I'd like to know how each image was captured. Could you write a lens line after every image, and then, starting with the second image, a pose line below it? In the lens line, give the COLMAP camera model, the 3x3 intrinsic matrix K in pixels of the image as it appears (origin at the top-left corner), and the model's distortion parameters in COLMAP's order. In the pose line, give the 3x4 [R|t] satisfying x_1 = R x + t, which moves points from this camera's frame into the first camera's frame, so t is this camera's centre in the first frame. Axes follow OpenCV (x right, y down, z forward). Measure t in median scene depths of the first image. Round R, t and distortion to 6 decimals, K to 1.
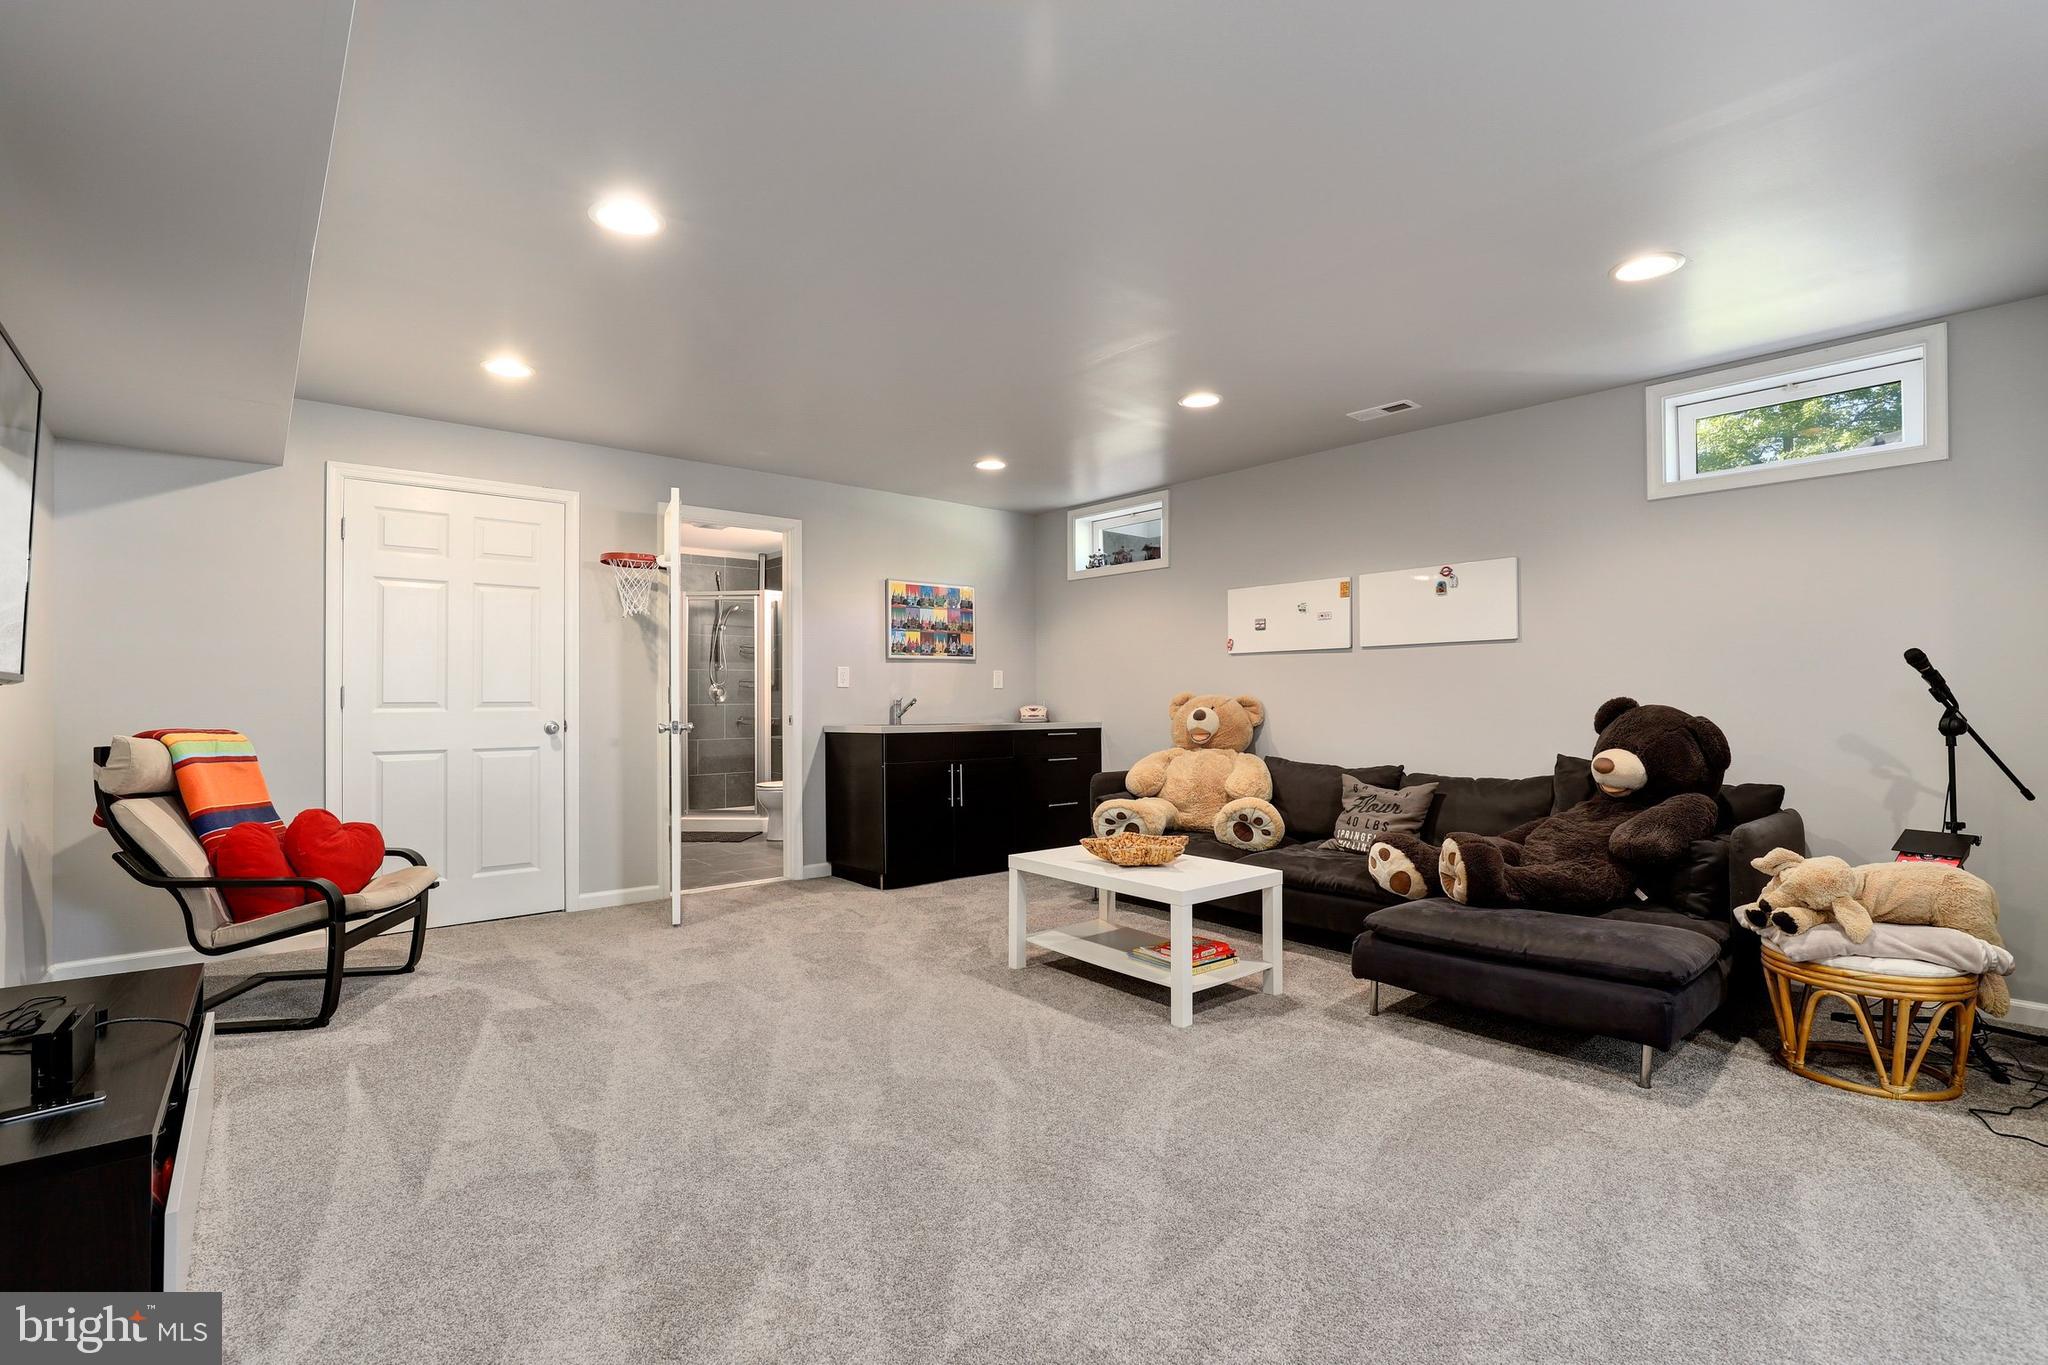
lens RADIAL K [[940.2, 0, 1019.5], [0, 940.2, 671.8], [0, 0, 1]] dist [-0.016184, 0.000949]
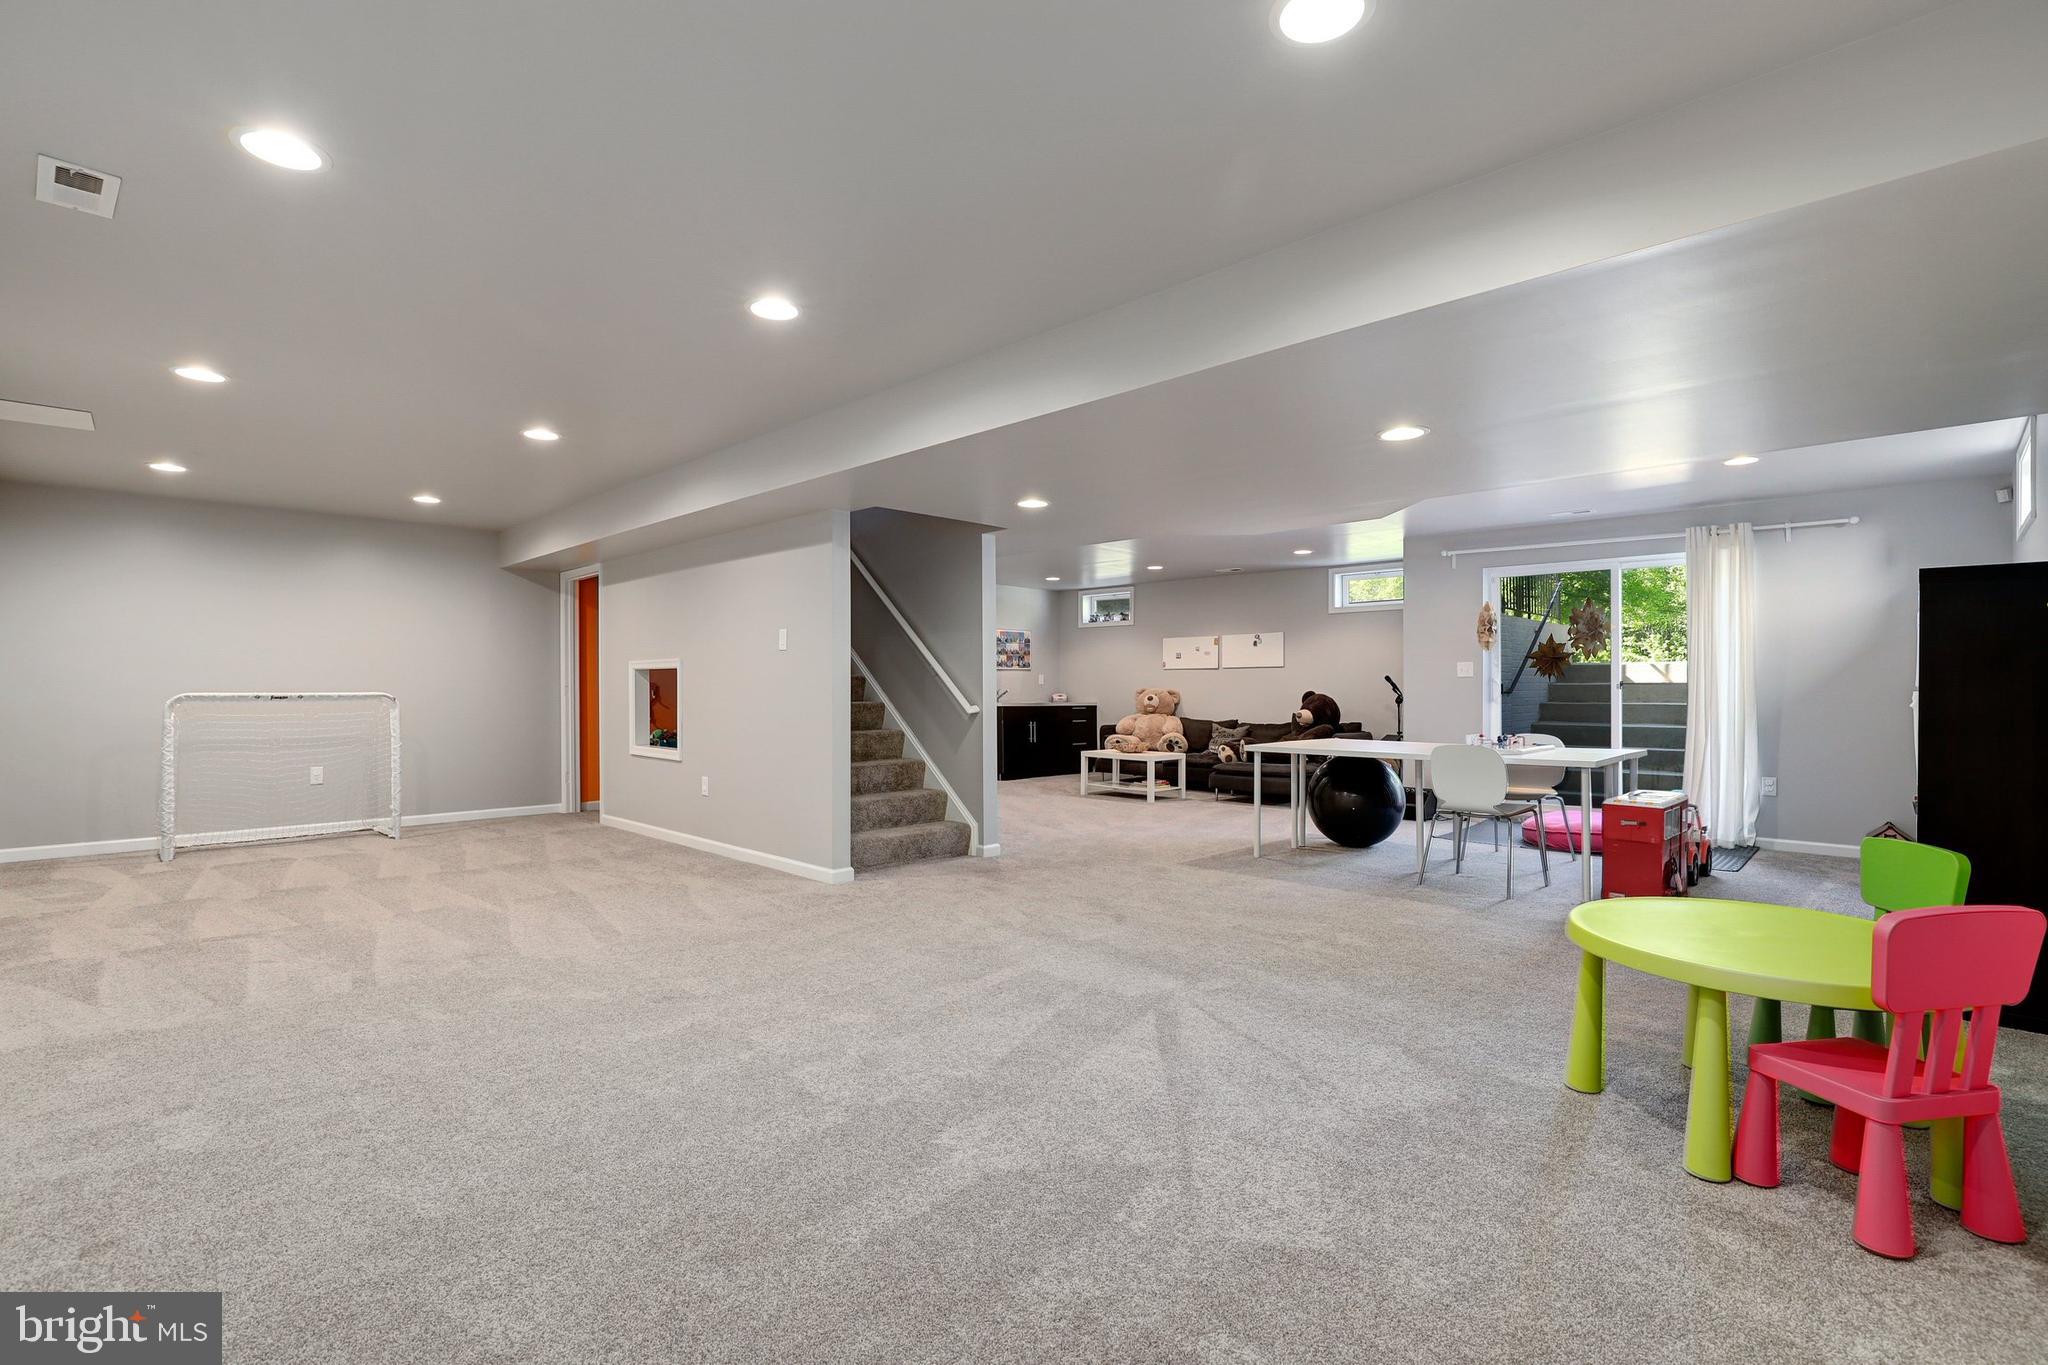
lens RADIAL K [[940.2, 0, 1025.5], [0, 940.2, 687.5], [0, 0, 1]] dist [-0.016184, 0.000949]
pose [[0.995407, 0.006930, 0.095480, -0.299975], [-0.009258, 0.999670, 0.023960, -0.027612], [-0.095283, -0.024734, 0.995143, -1.120602]]
